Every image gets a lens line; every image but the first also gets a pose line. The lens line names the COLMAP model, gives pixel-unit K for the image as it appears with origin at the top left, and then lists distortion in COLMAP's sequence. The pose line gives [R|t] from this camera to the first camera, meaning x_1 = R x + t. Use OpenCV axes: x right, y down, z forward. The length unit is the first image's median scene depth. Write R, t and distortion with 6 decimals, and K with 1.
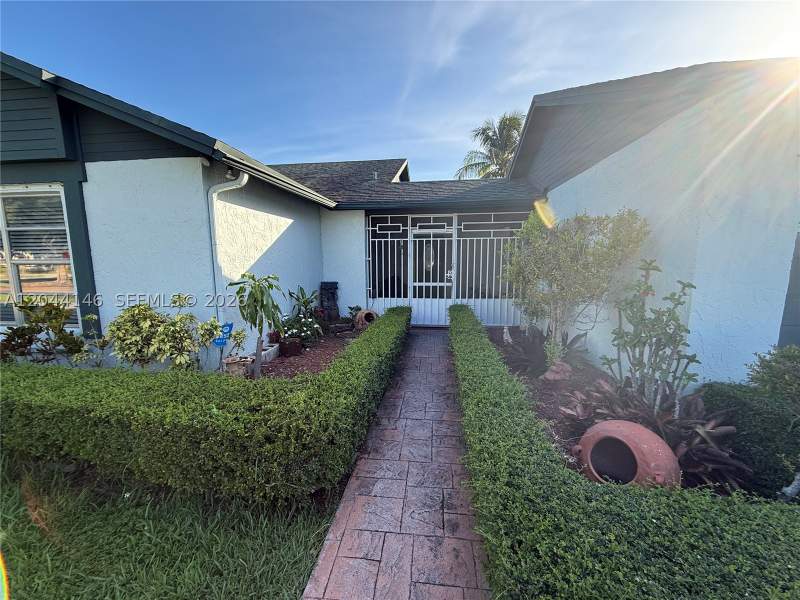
lens RADIAL K [[318.6, 0, 398.0], [0, 318.6, 299.2], [0, 0, 1]] dist [-0.004387, 0.000925]
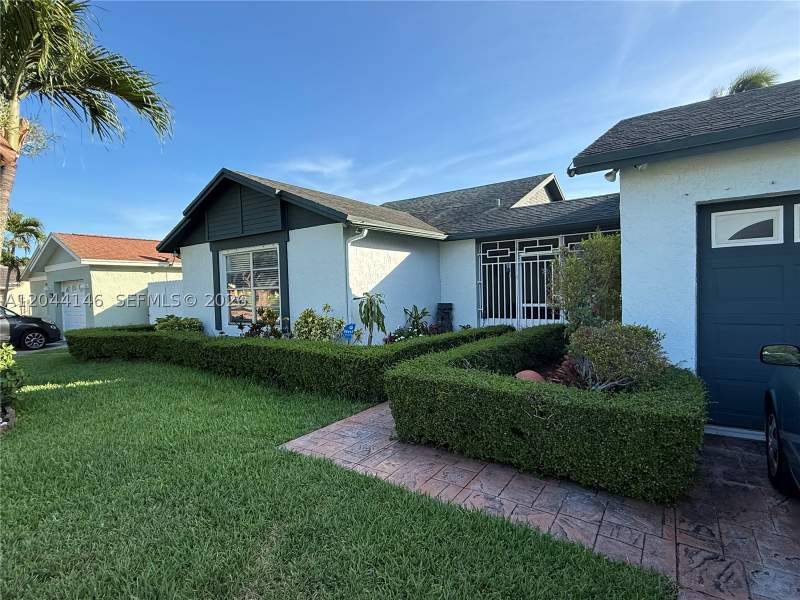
lens RADIAL K [[413.9, 0, 398.8], [0, 413.9, 297.7], [0, 0, 1]] dist [-0.001078, -0.001532]
pose [[0.883281, -0.009643, -0.468745, 0.351117], [-0.036868, 0.995264, -0.089947, 0.068935], [0.467393, 0.096730, 0.878742, -0.392164]]
